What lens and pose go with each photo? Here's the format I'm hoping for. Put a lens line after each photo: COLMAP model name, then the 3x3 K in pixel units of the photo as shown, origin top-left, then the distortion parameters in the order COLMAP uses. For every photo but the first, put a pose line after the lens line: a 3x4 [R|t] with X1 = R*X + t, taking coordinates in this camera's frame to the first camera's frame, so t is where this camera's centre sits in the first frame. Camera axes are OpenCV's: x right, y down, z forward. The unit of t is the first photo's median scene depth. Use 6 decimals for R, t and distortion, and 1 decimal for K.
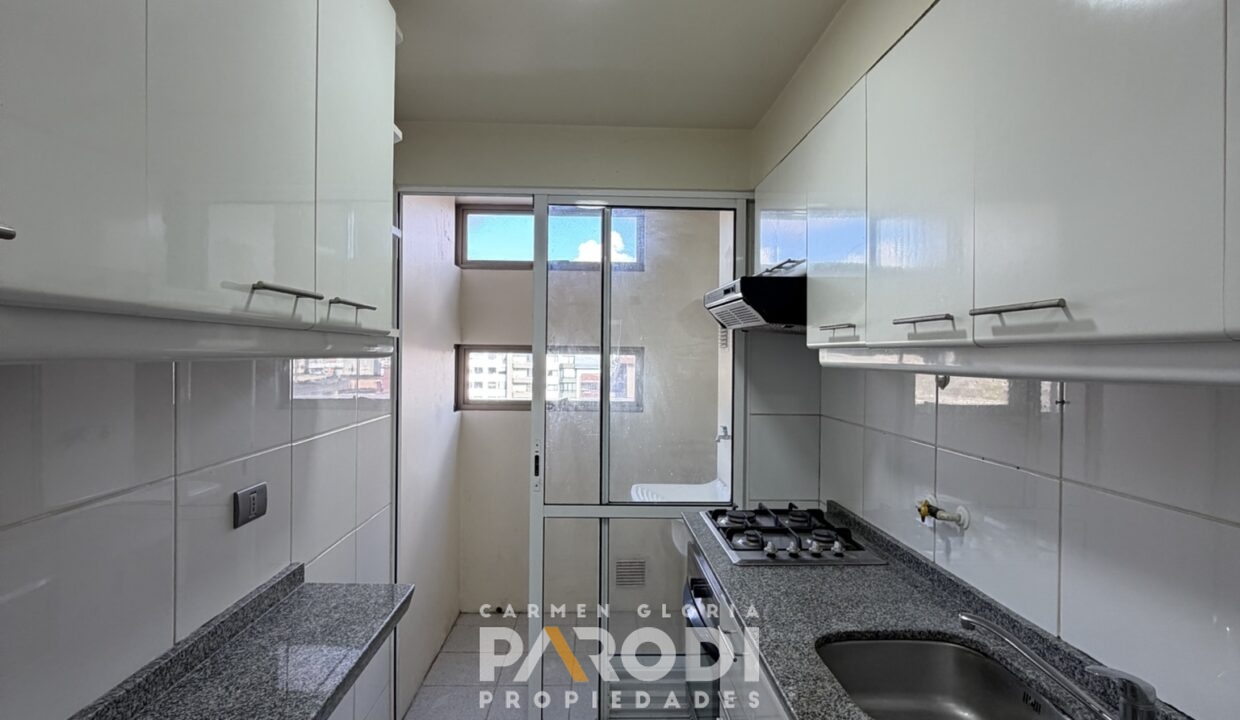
lens RADIAL K [[659.8, 0, 620.0], [0, 659.8, 360.0], [0, 0, 1]] dist [0.002848, 0.000122]
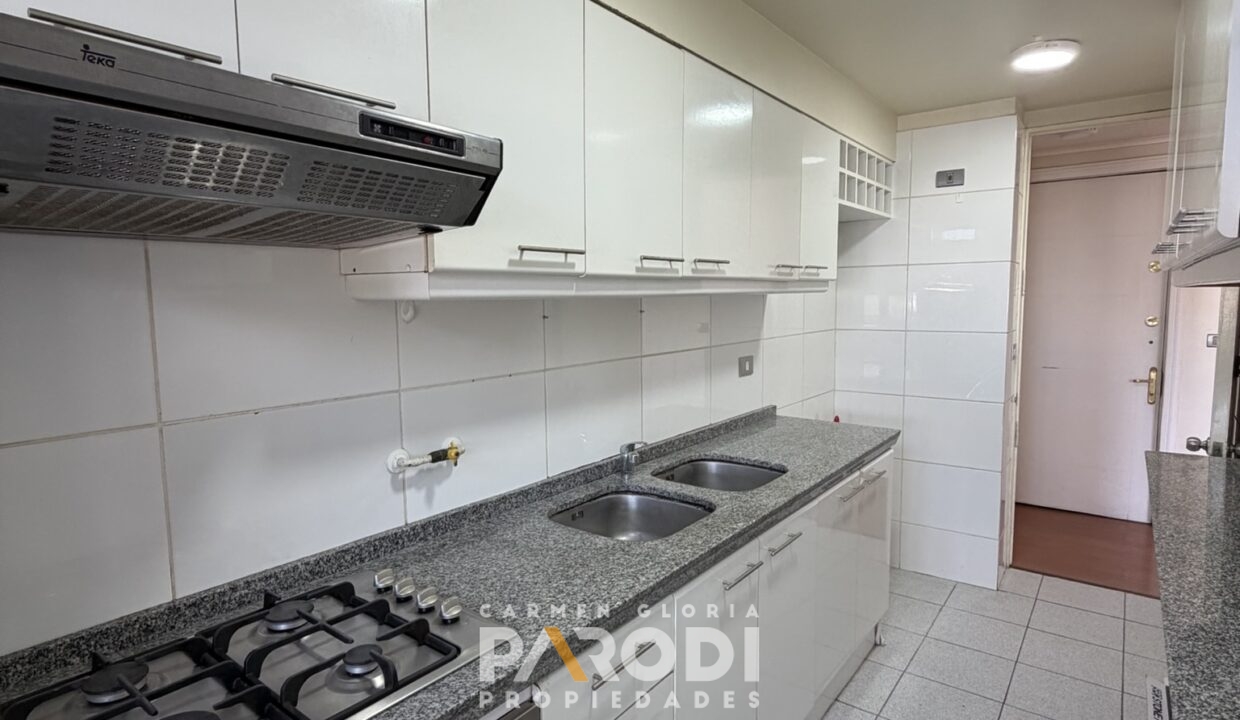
lens RADIAL K [[659.8, 0, 620.0], [0, 659.8, 360.0], [0, 0, 1]] dist [0.002848, 0.000122]
pose [[-0.766593, -0.065985, 0.638733, -0.362559], [0.007867, 0.993666, 0.112094, -0.003117], [-0.642085, 0.090955, -0.761219, 1.902774]]
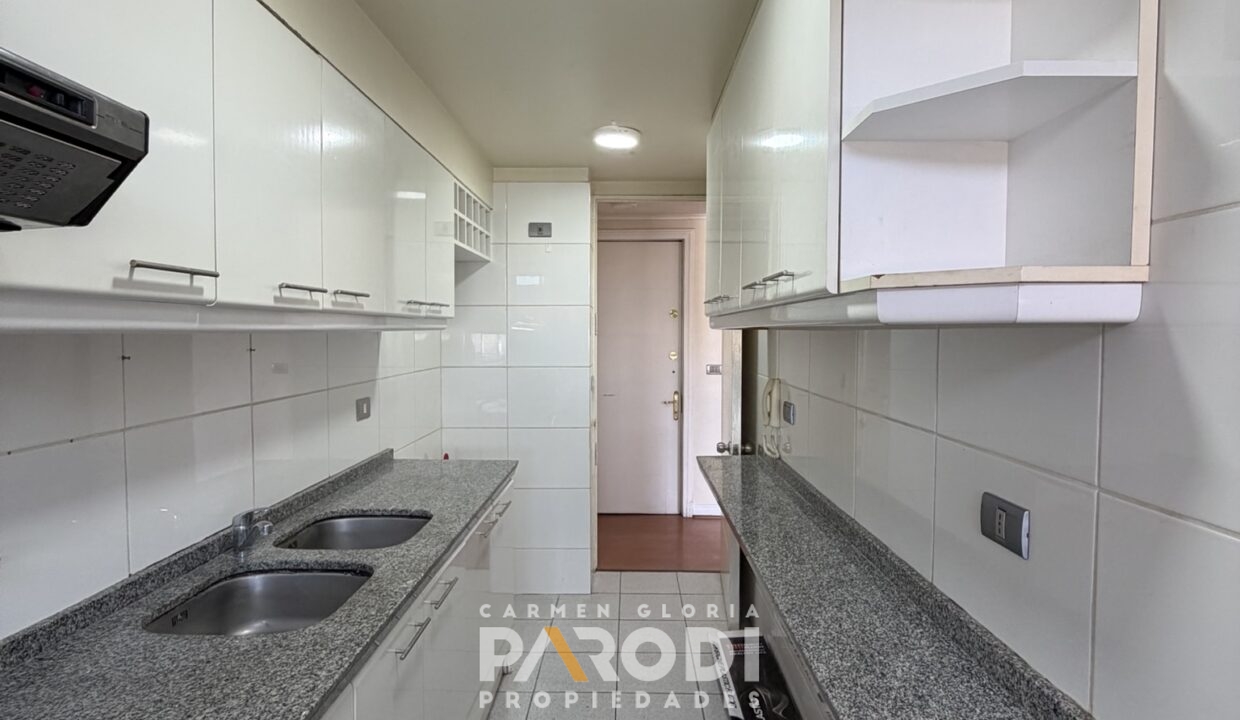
lens RADIAL K [[659.8, 0, 620.0], [0, 659.8, 360.0], [0, 0, 1]] dist [0.002848, 0.000122]
pose [[-0.998509, -0.015057, 0.052466, -0.180529], [-0.012266, 0.998513, 0.053114, 0.000401], [-0.053188, 0.052391, -0.997209, 1.929423]]
